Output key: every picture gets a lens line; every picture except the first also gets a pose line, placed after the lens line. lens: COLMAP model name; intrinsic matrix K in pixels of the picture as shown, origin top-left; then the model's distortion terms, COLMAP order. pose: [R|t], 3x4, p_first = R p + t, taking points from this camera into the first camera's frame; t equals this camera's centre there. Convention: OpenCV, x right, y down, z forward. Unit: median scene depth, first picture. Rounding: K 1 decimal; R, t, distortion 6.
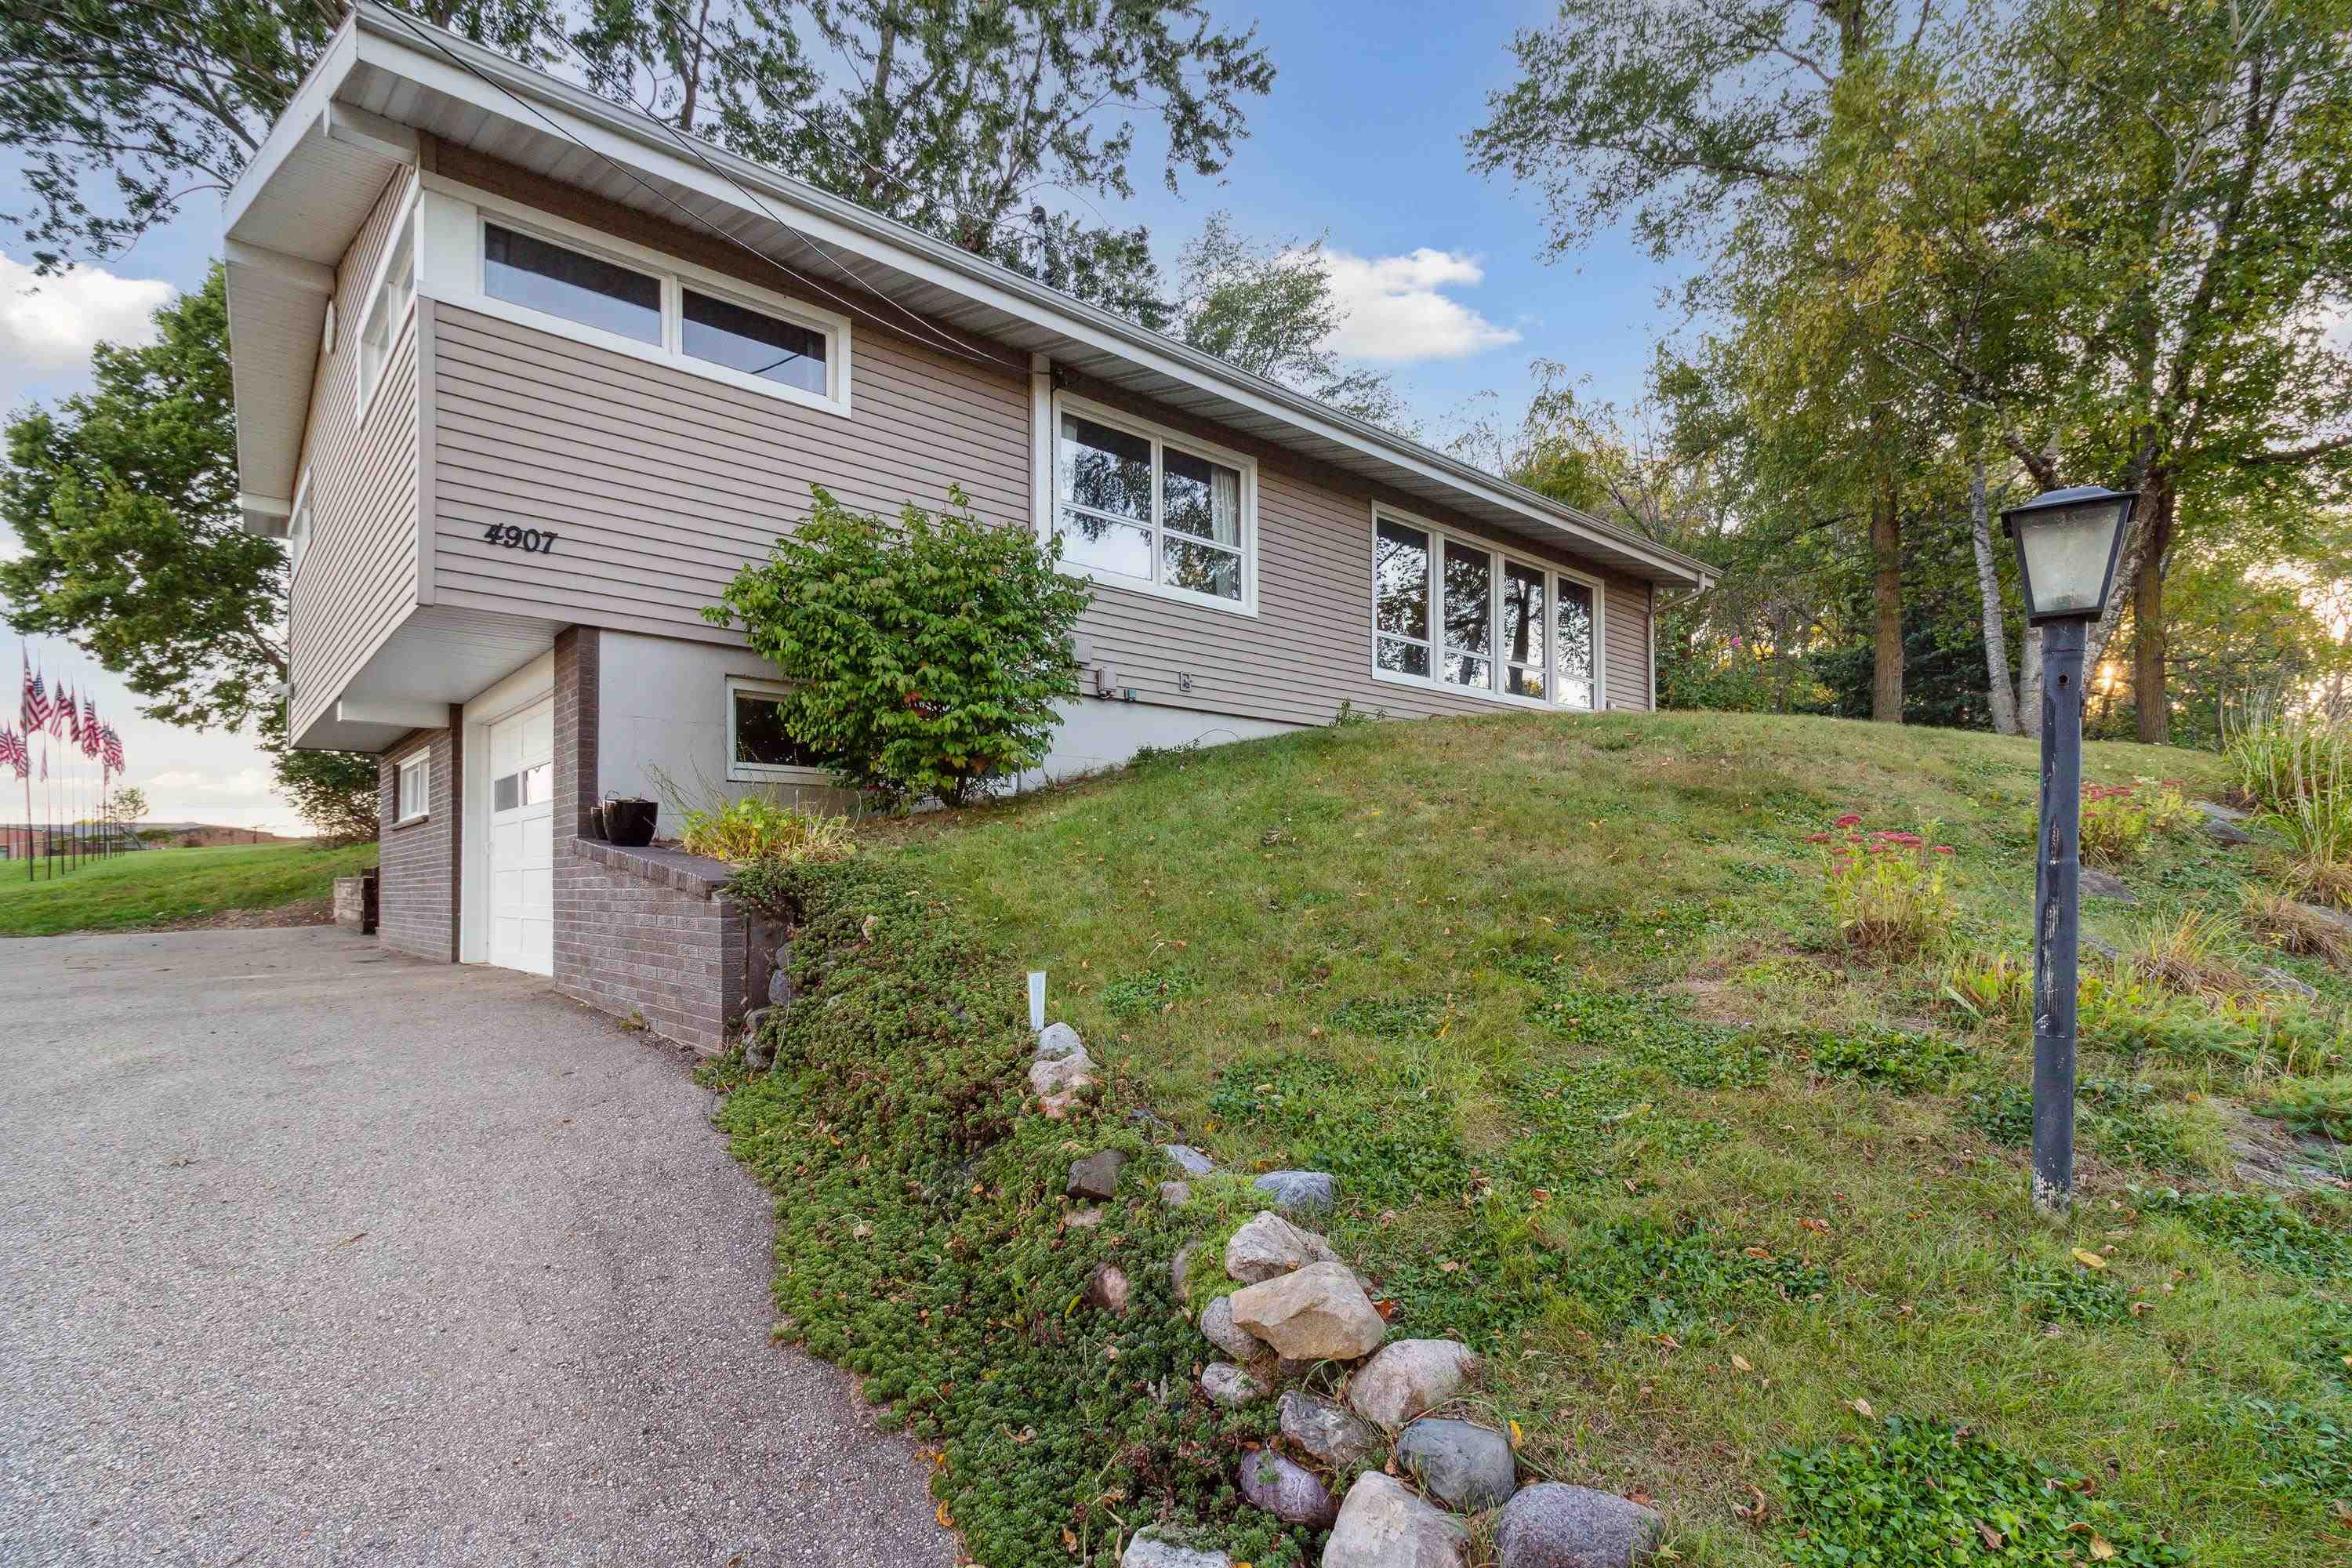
lens RADIAL K [[1142.0, 0, 1121.3], [0, 1142.0, 884.3], [0, 0, 1]] dist [-0.003687, 0.001262]
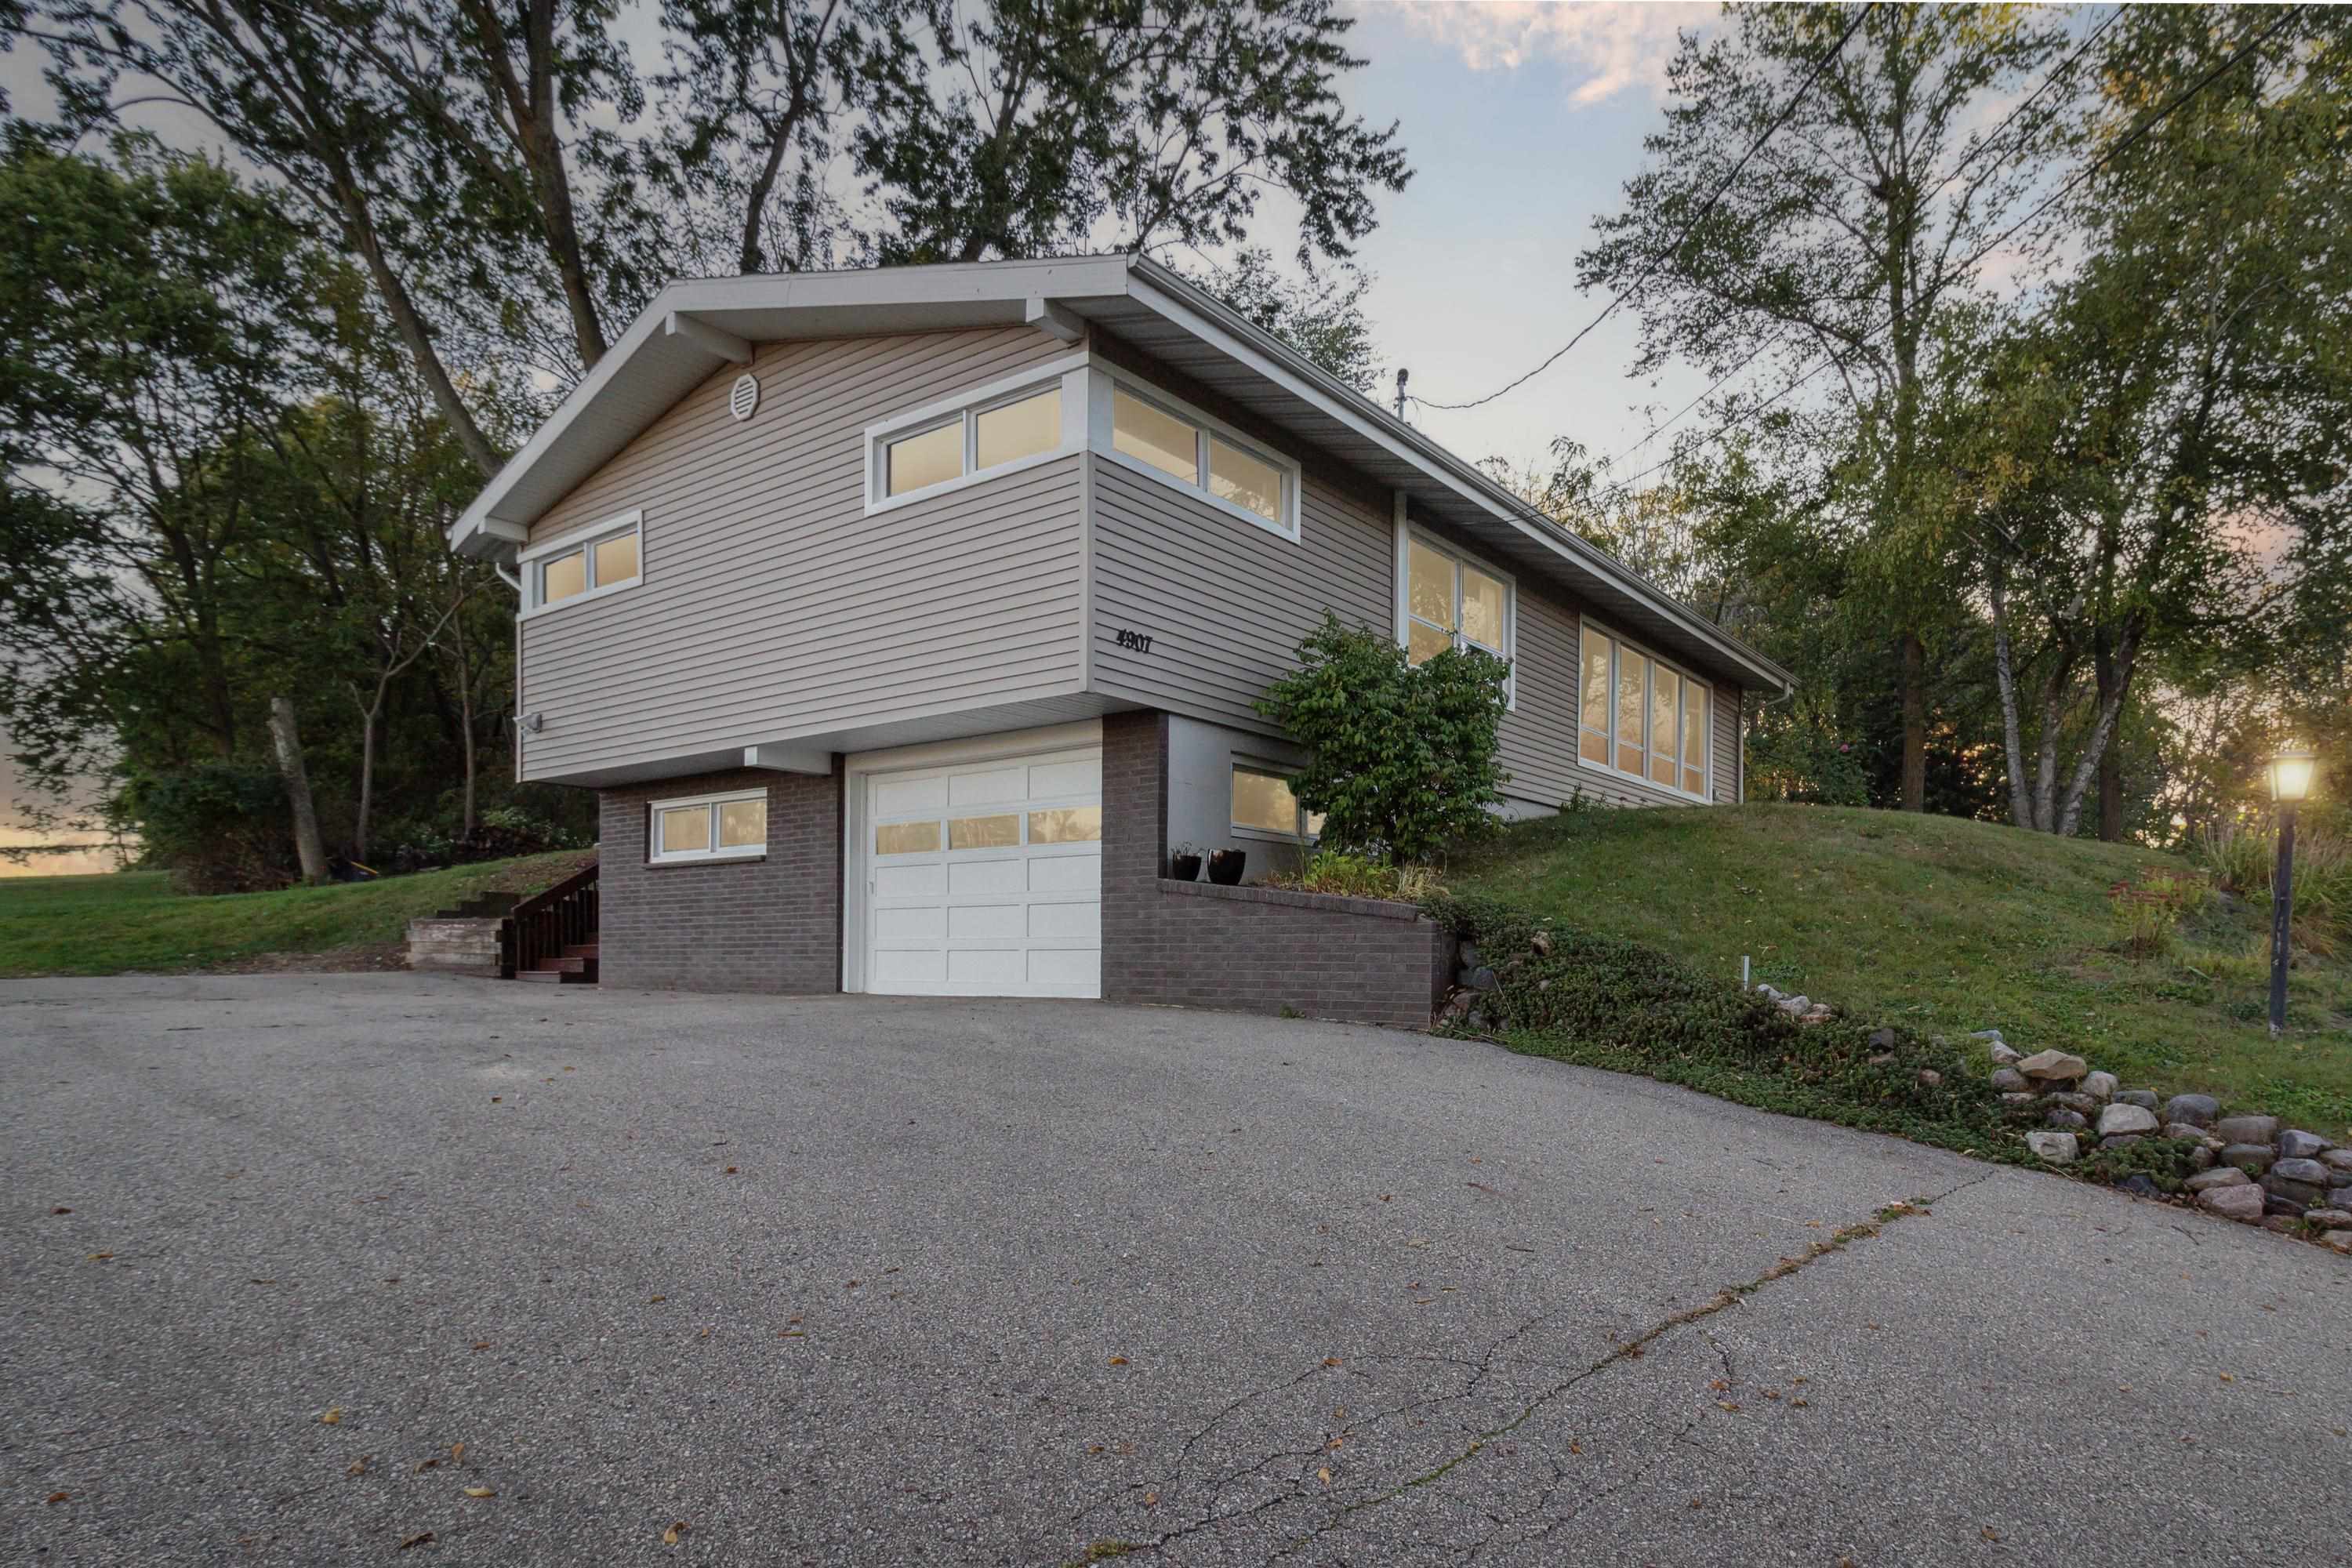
lens RADIAL K [[1389.1, 0, 1208.8], [0, 1389.1, 981.6], [0, 0, 1]] dist [0.000747, -0.000649]
pose [[0.976218, 0.014487, 0.216306, -0.398706], [-0.016450, 0.999838, 0.007278, 0.032935], [-0.216165, -0.010663, 0.976299, -0.275856]]
